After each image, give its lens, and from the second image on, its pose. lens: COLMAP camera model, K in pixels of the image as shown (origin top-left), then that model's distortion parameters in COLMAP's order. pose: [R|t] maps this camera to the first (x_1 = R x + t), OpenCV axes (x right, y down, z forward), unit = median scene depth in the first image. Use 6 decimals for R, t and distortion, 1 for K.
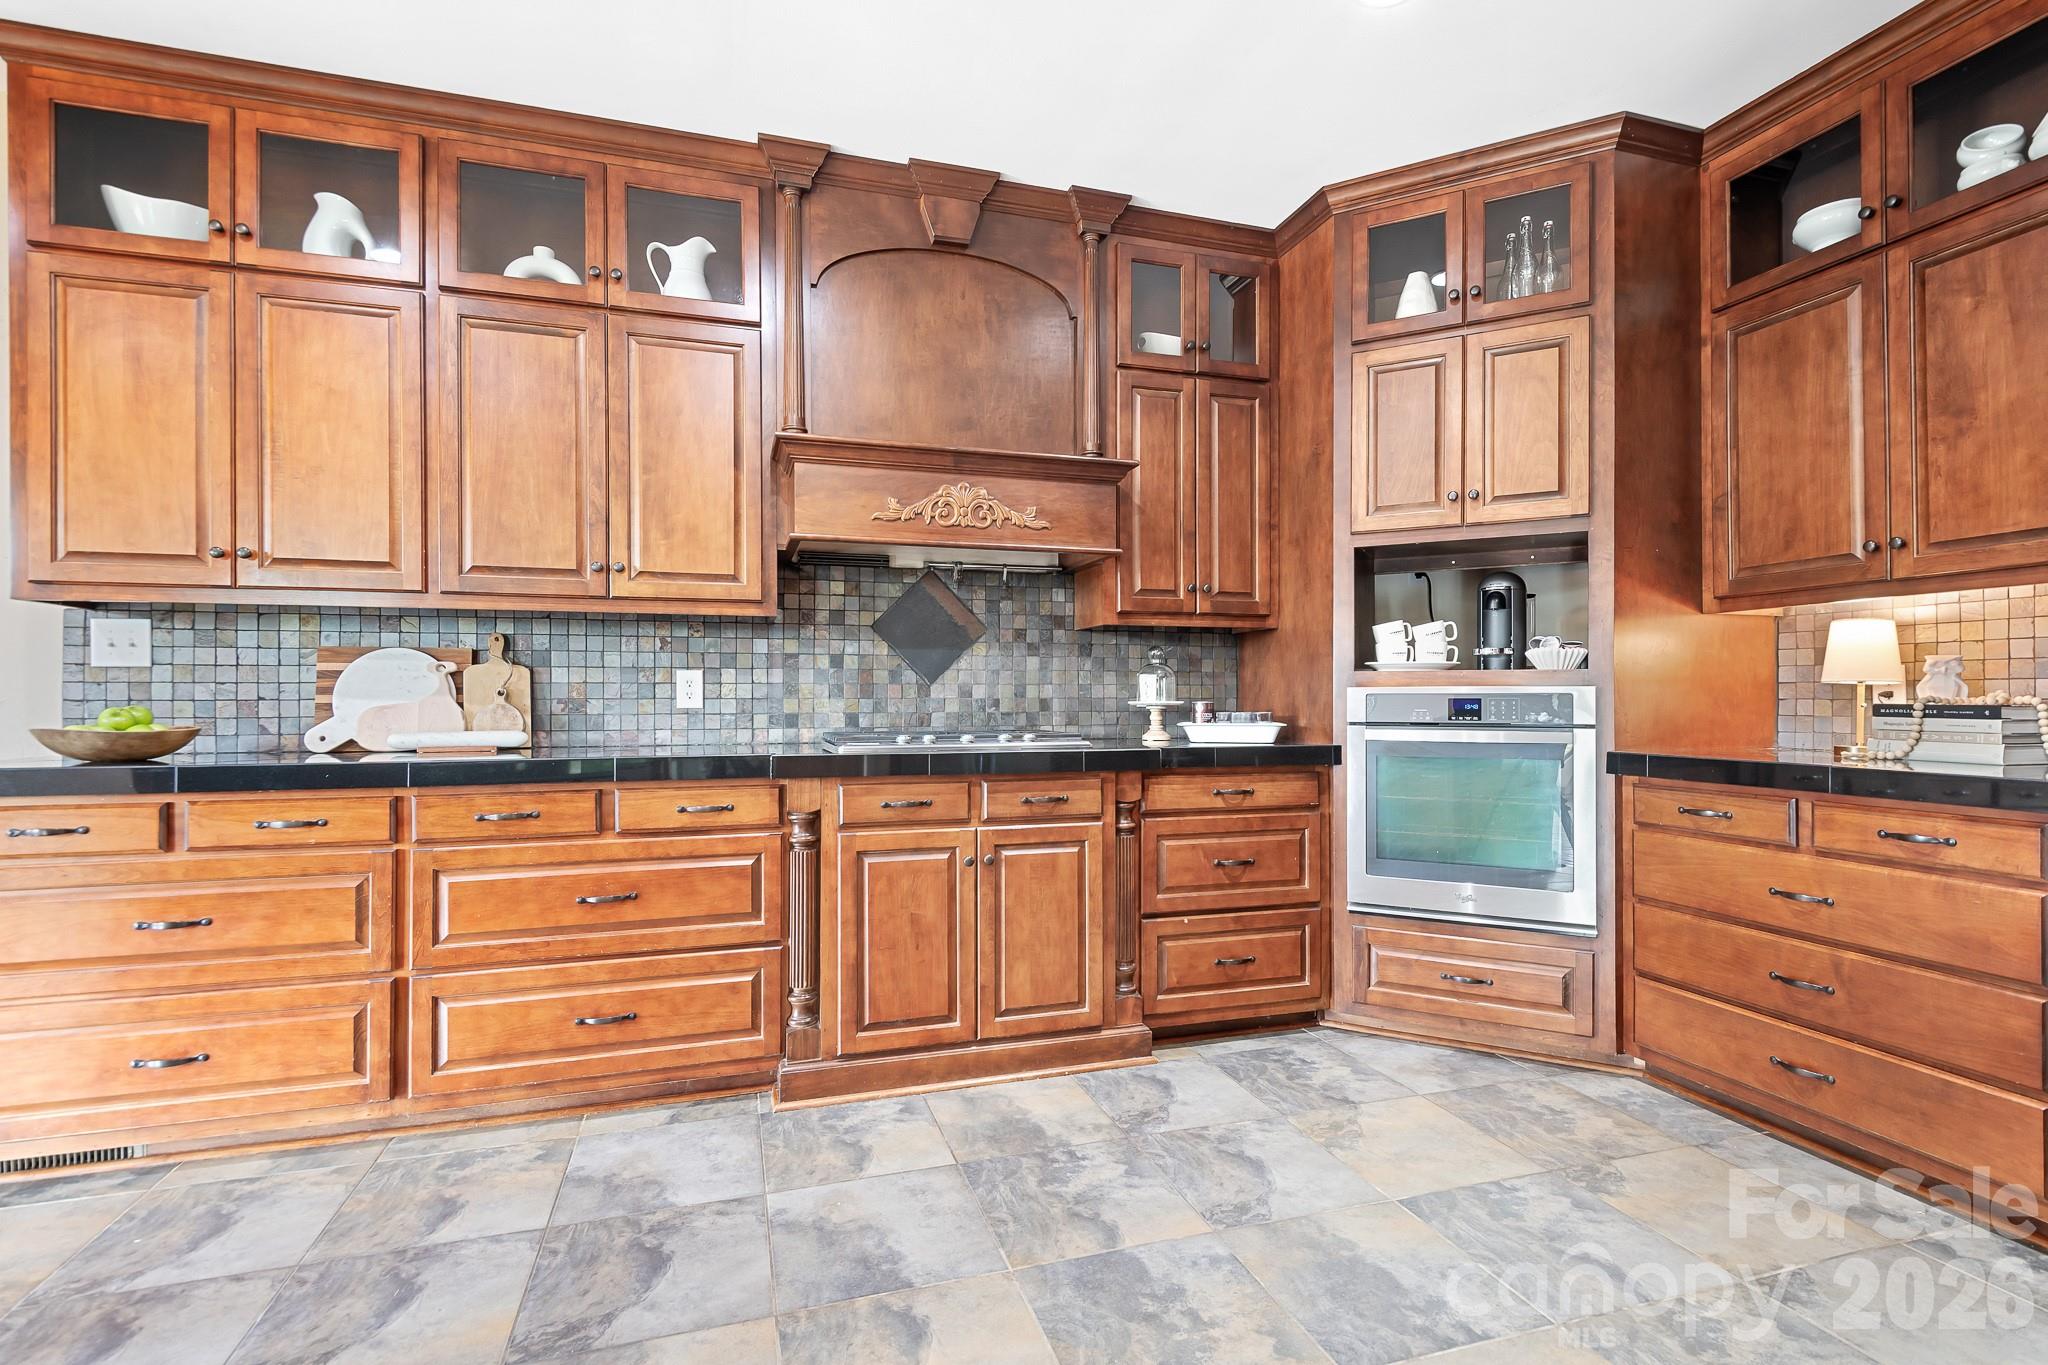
lens RADIAL K [[992.9, 0, 1030.7], [0, 992.9, 696.1], [0, 0, 1]] dist [-0.000872, -0.000645]
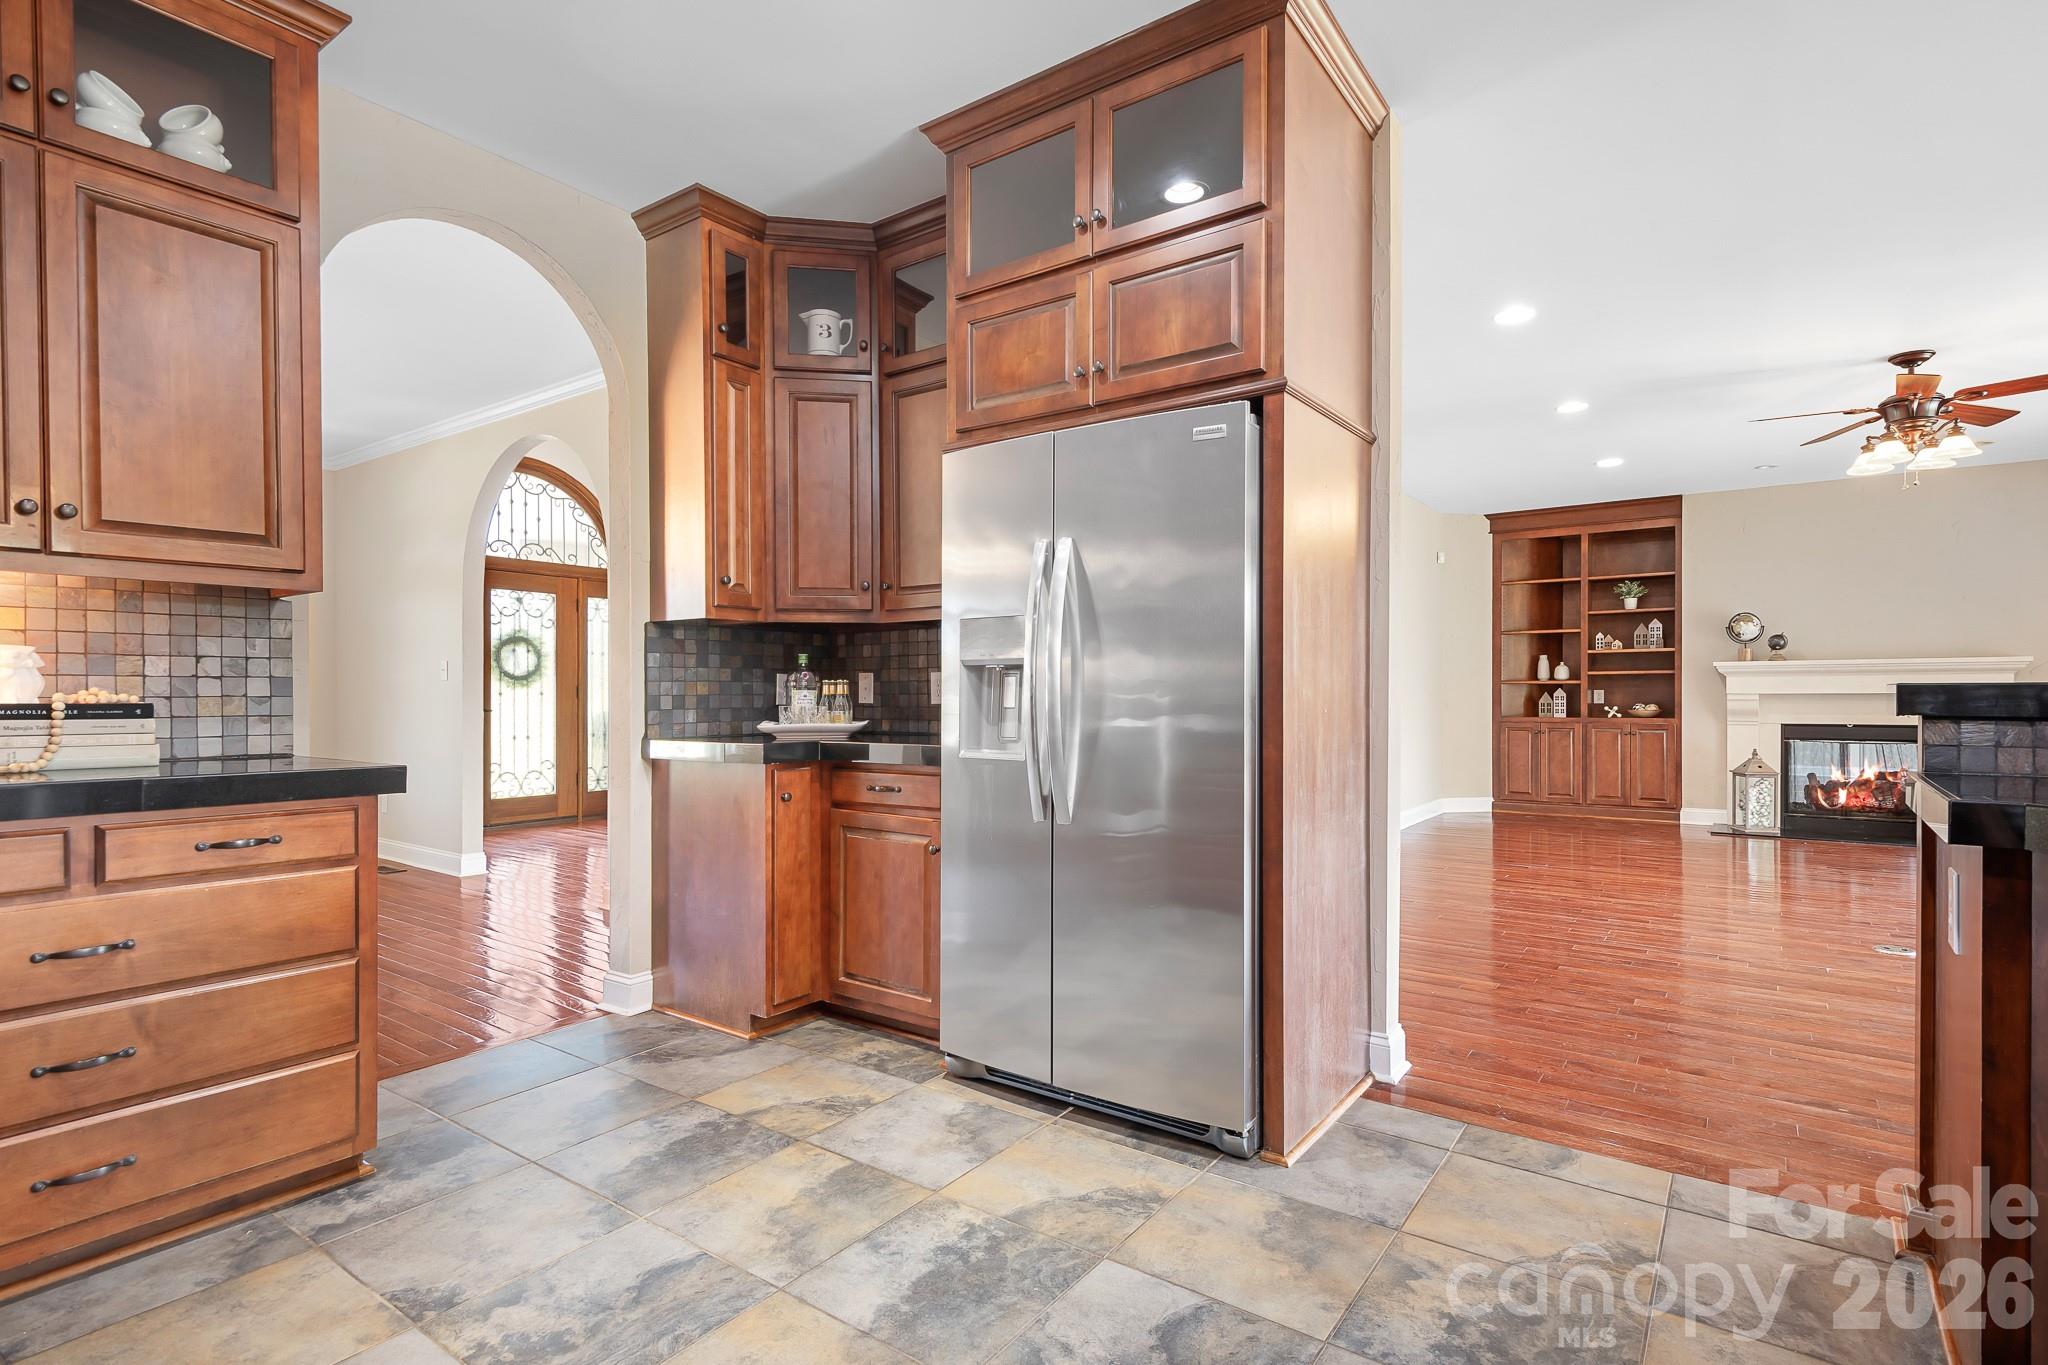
lens RADIAL K [[992.9, 0, 1018.4], [0, 992.9, 700.3], [0, 0, 1]] dist [-0.000872, -0.000645]
pose [[-0.579177, -0.001816, 0.815200, -0.196633], [0.003423, 0.999983, 0.004659, 0.003108], [-0.815195, 0.005489, -0.579161, 0.594454]]
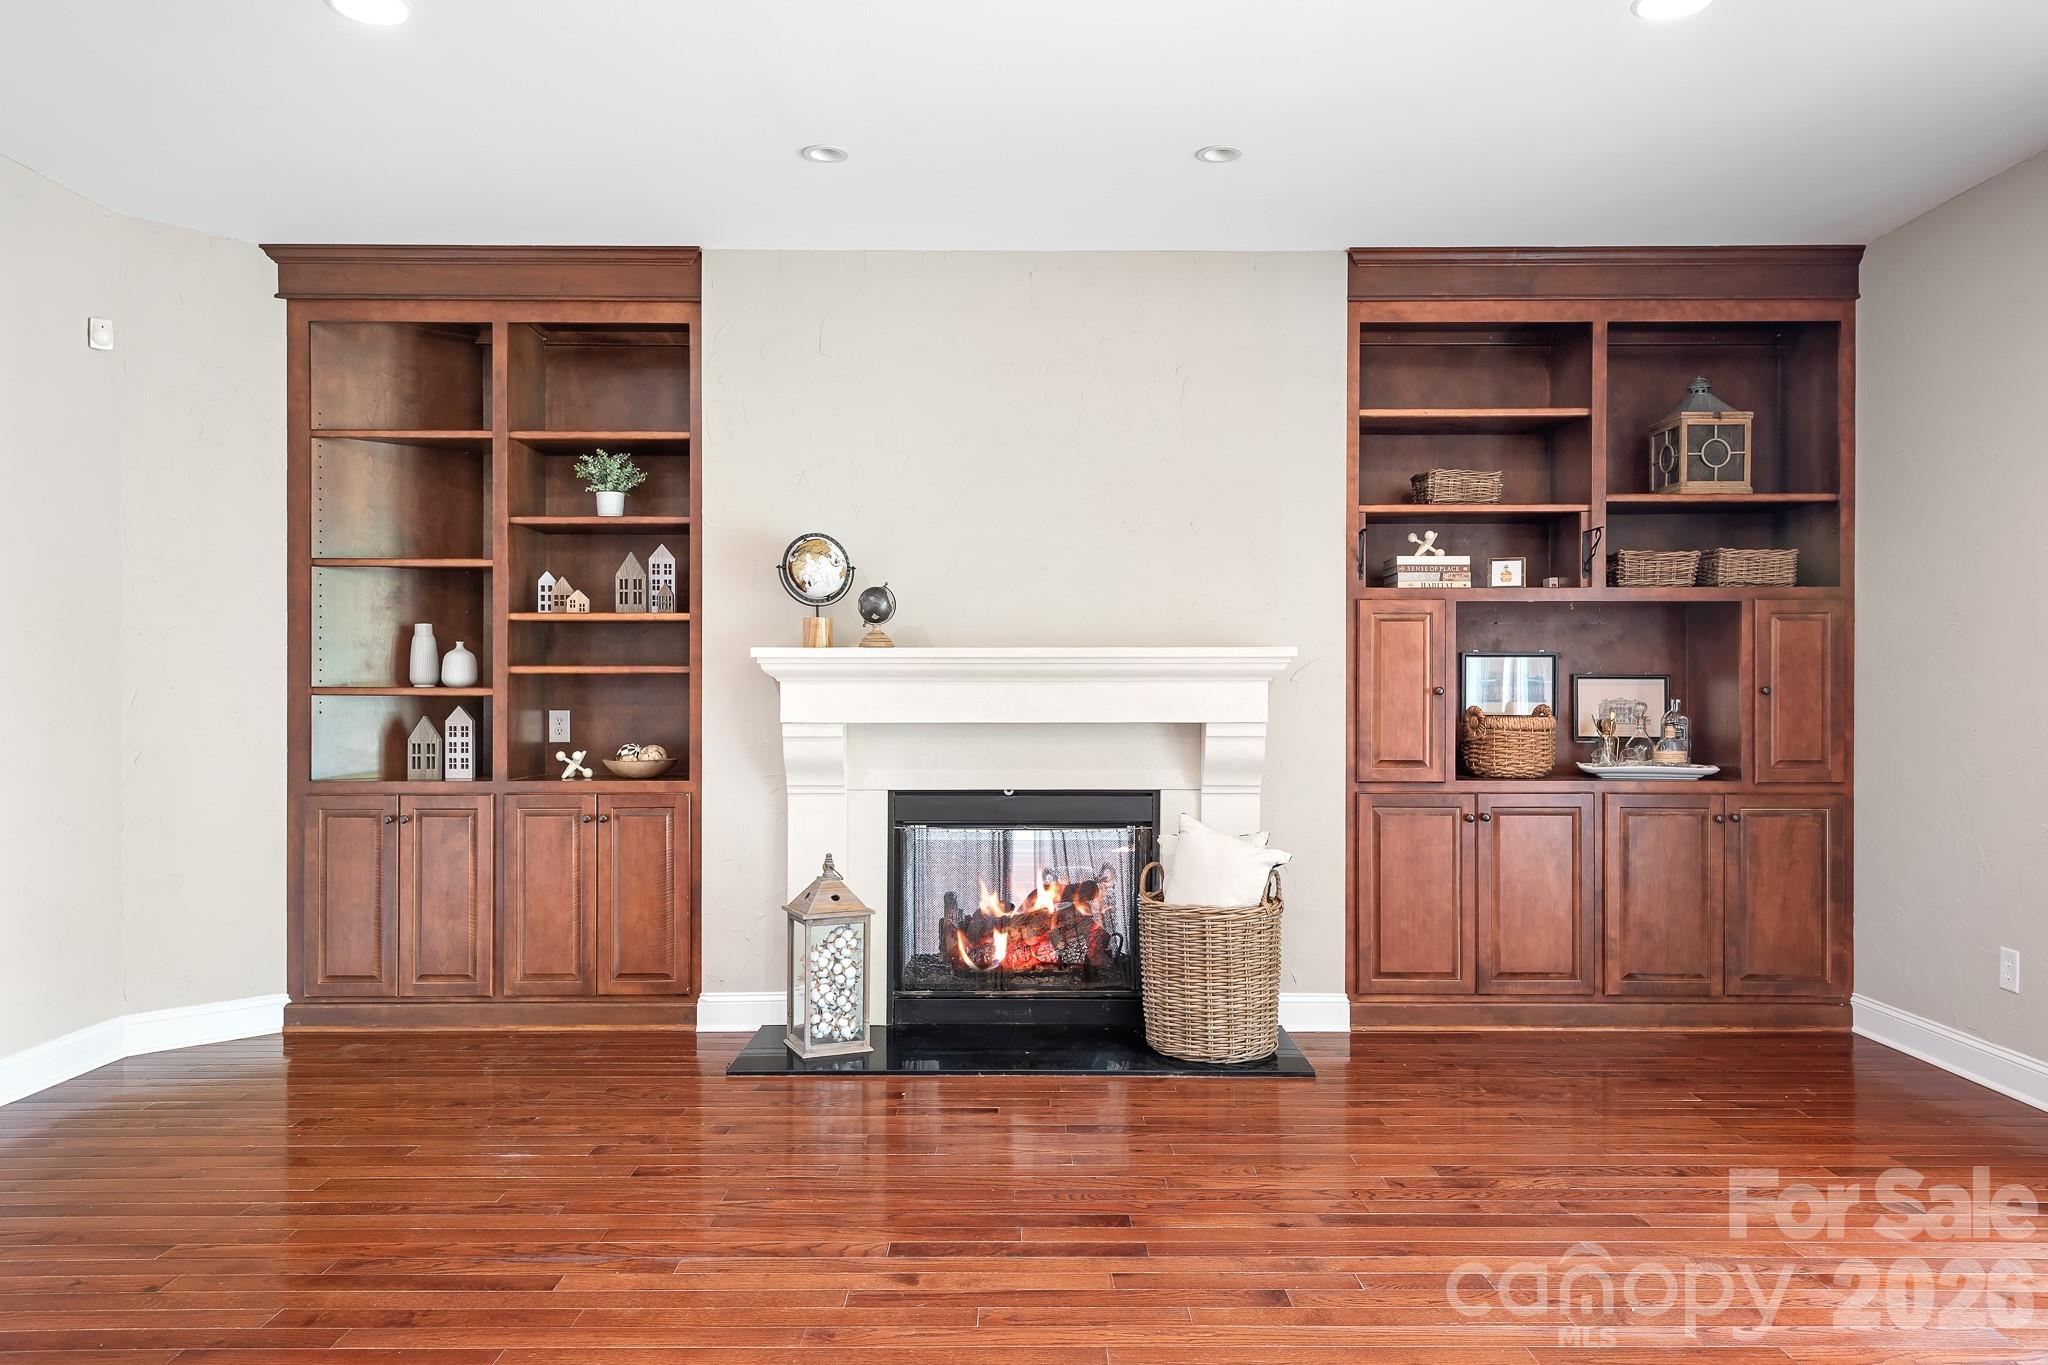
lens RADIAL K [[1425.0, 0, 1030.5], [0, 1425.0, 700.8], [0, 0, 1]] dist [0.009044, 0.002194]
pose [[-0.950316, -0.000850, 0.311284, 0.078921], [0.000146, 0.999995, 0.003175, -0.023967], [-0.311285, 0.003063, -0.950312, -0.929517]]
